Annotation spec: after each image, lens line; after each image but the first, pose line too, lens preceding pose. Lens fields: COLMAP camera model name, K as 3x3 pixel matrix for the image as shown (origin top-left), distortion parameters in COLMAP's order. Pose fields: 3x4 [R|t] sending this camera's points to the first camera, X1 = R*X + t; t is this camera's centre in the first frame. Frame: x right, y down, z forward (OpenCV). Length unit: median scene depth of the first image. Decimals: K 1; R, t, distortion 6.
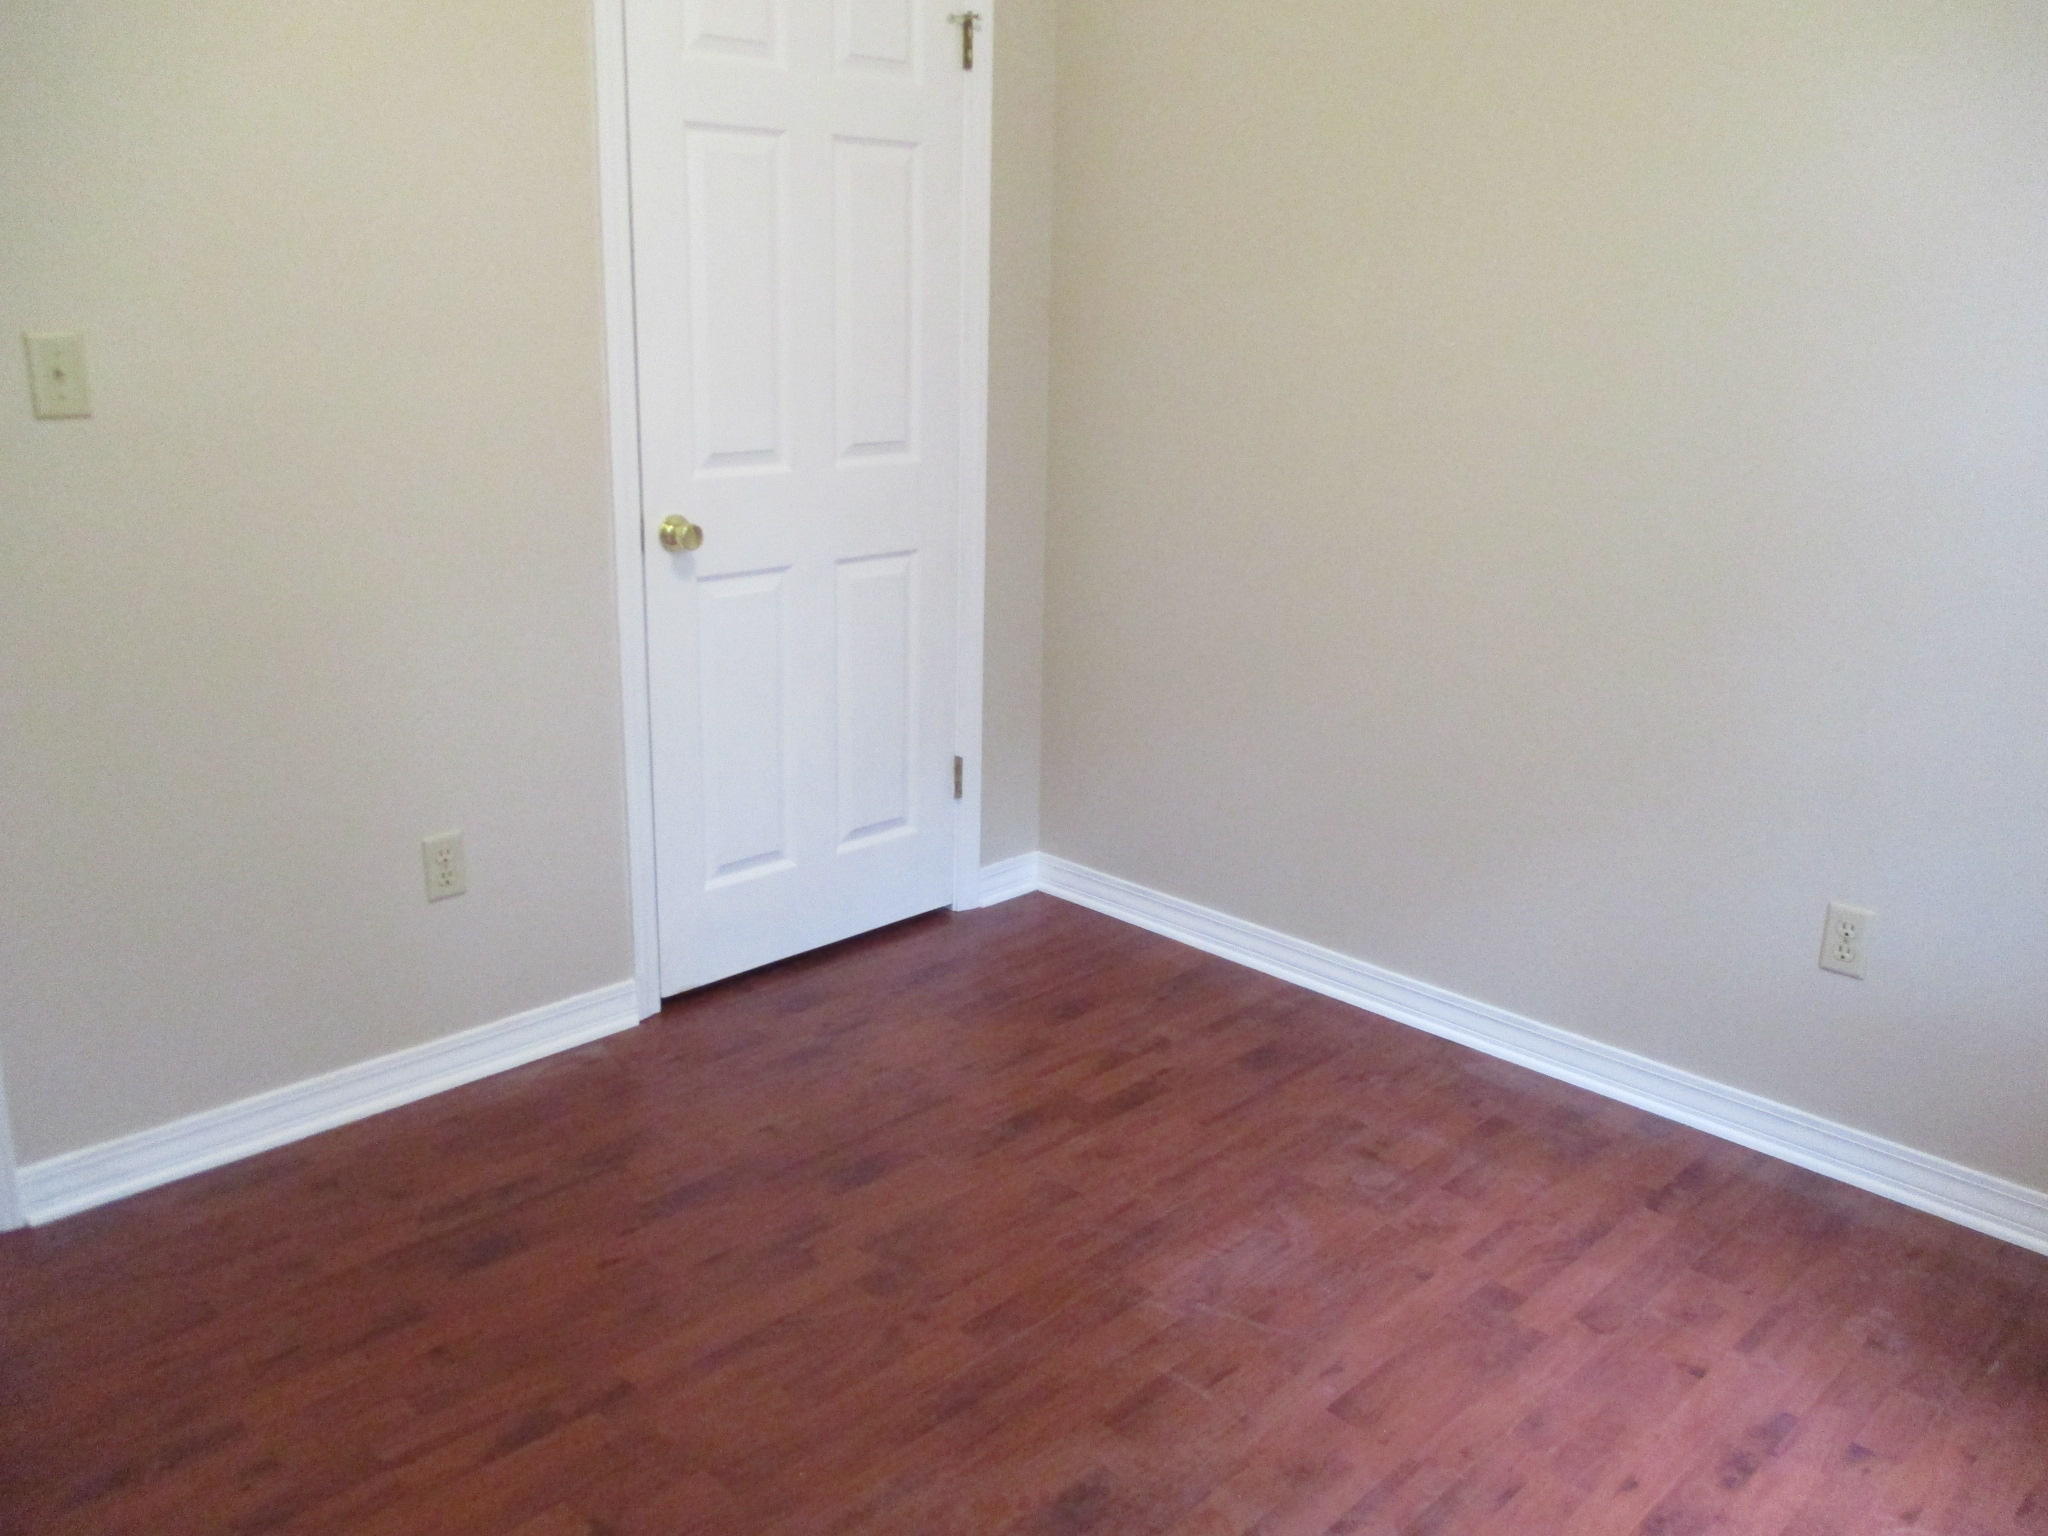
lens RADIAL K [[1706.9, 0, 1054.4], [0, 1706.9, 756.2], [0, 0, 1]] dist [-0.025547, 0.001670]
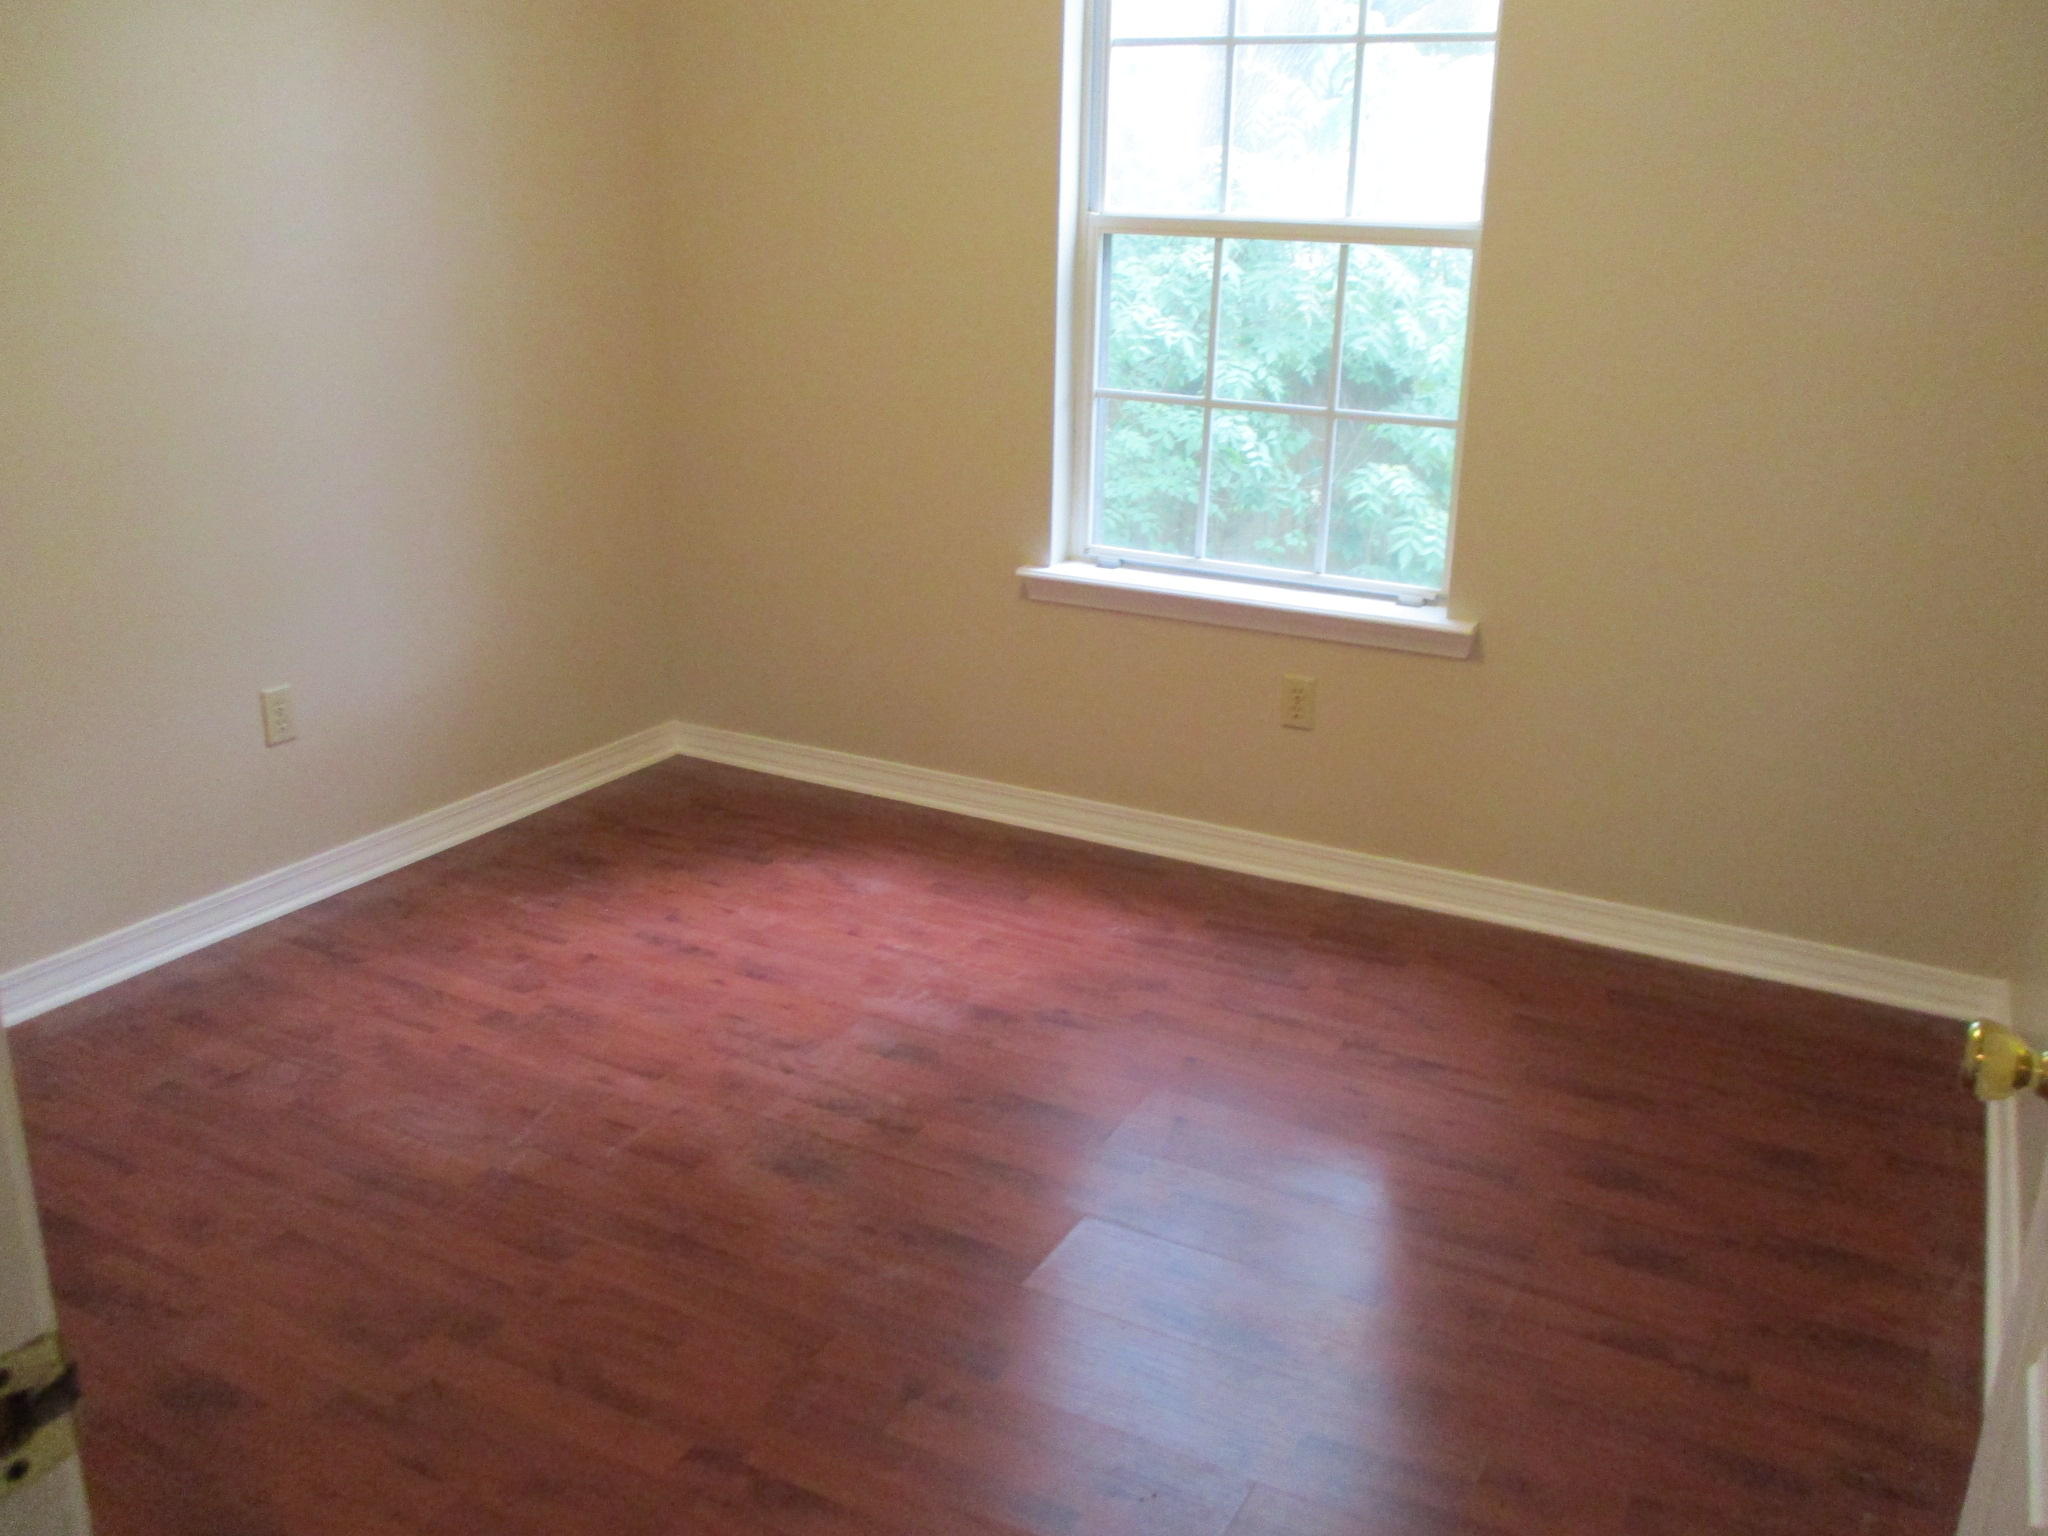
lens RADIAL K [[1706.9, 0, 1054.4], [0, 1706.9, 756.2], [0, 0, 1]] dist [-0.025547, 0.001670]
pose [[-0.296820, -0.315326, 0.901370, -0.921289], [0.228504, 0.893033, 0.387656, -0.240483], [-0.927191, 0.321031, -0.193017, 0.813234]]
